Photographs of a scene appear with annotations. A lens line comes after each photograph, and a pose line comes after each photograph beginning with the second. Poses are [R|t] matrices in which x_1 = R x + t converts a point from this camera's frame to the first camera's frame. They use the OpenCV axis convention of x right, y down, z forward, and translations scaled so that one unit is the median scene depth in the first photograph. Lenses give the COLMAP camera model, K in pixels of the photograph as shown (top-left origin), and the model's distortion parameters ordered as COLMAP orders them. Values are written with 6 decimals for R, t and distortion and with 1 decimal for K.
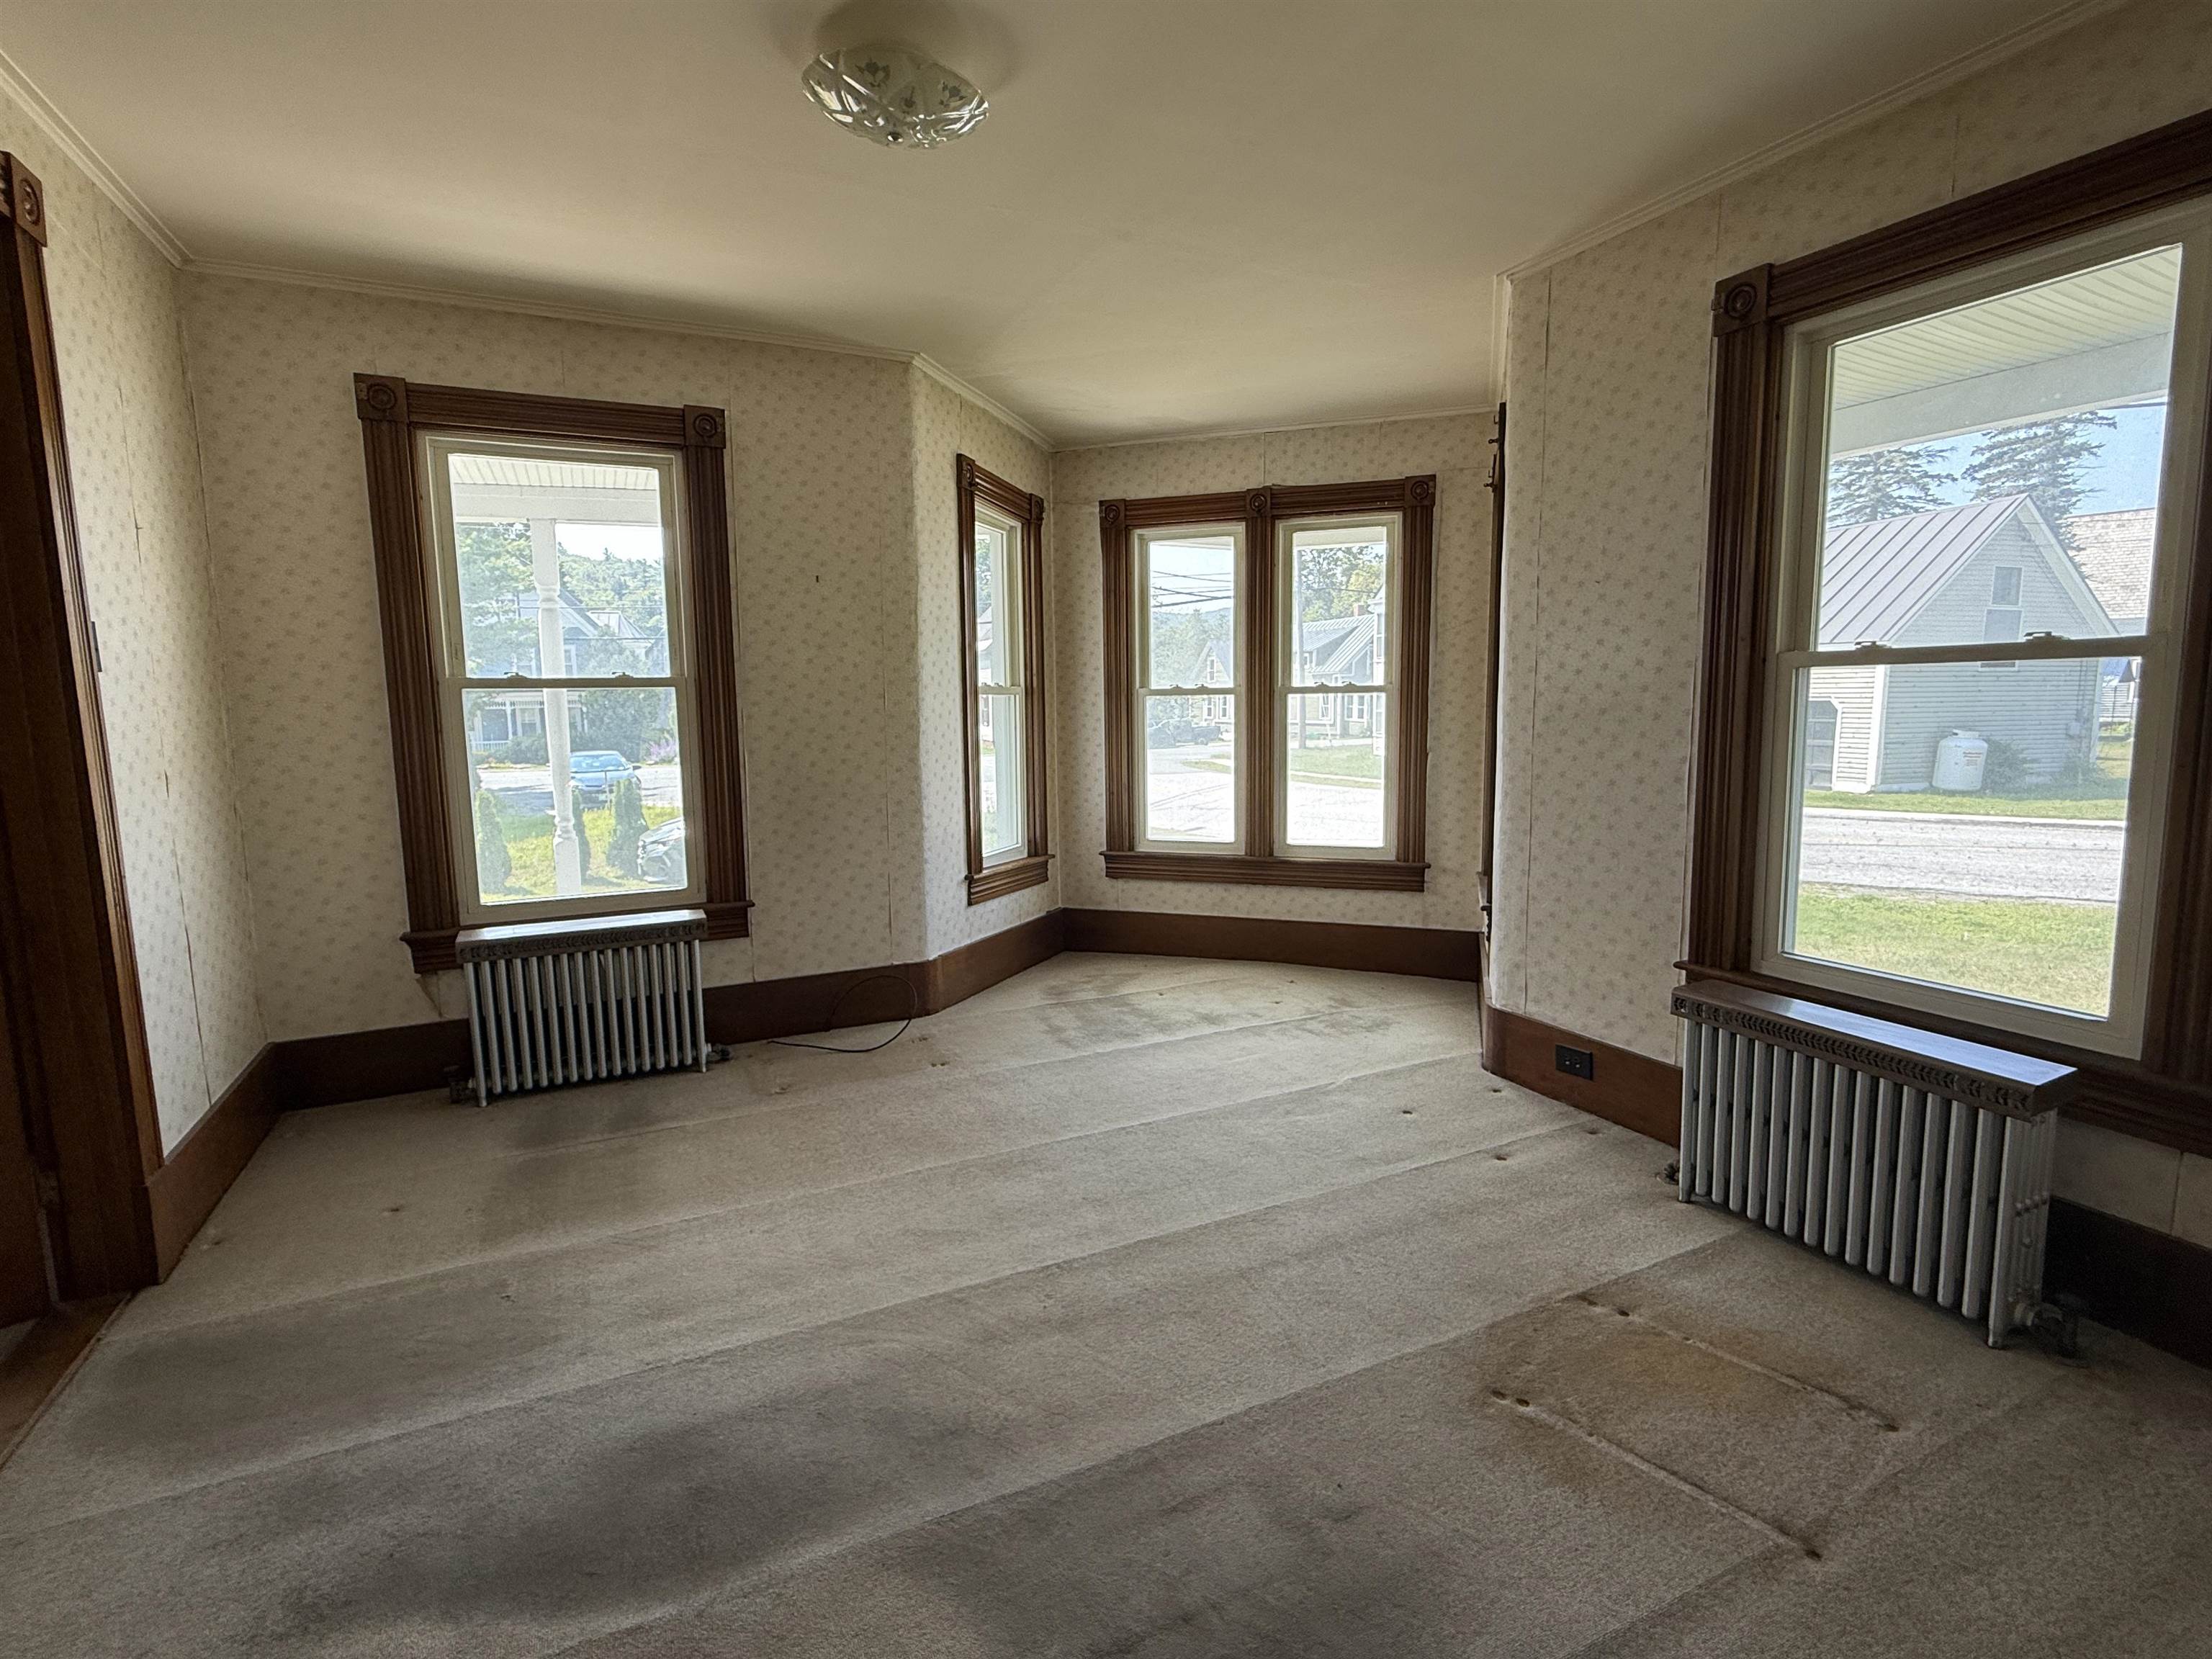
lens RADIAL K [[1068.1, 0, 1105.9], [0, 1068.1, 825.4], [0, 0, 1]] dist [-0.001506, -0.000103]
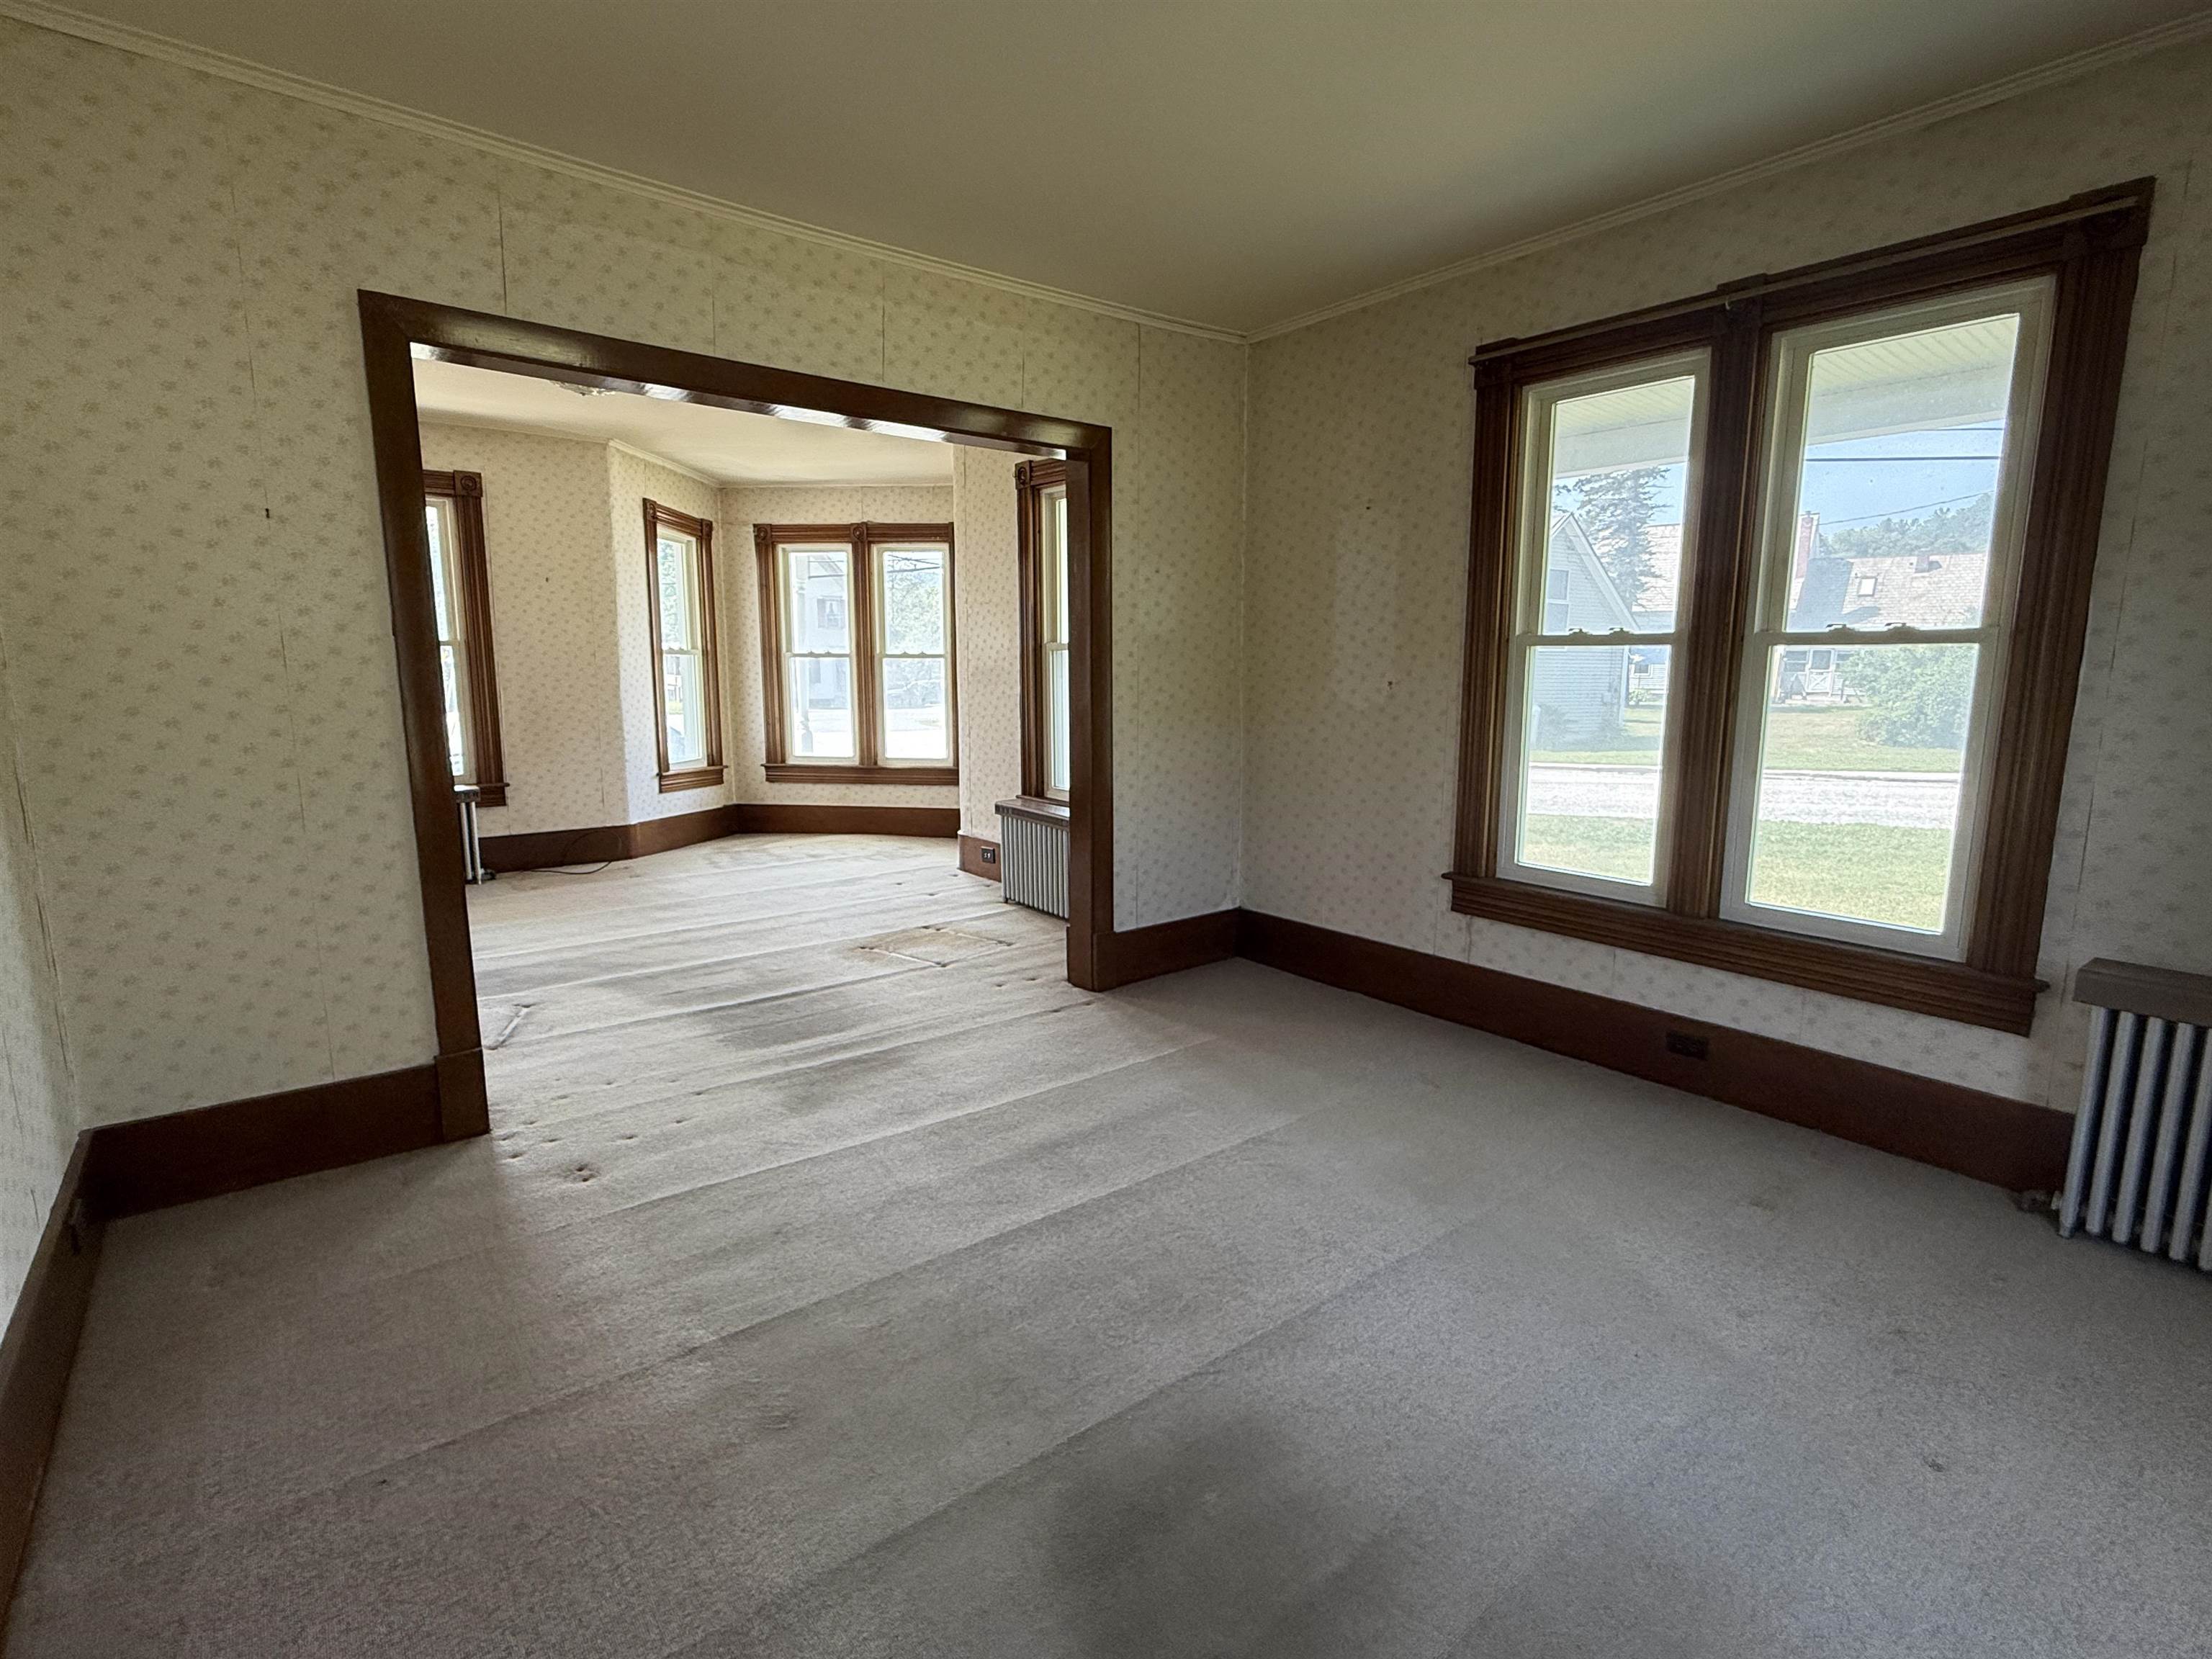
lens RADIAL K [[1068.1, 0, 1108.4], [0, 1068.1, 830.2], [0, 0, 1]] dist [-0.001506, -0.000103]
pose [[0.975993, -0.015300, 0.217264, 0.166664], [0.006993, 0.999217, 0.038952, 0.073561], [-0.217689, -0.036498, 0.975335, -0.639402]]
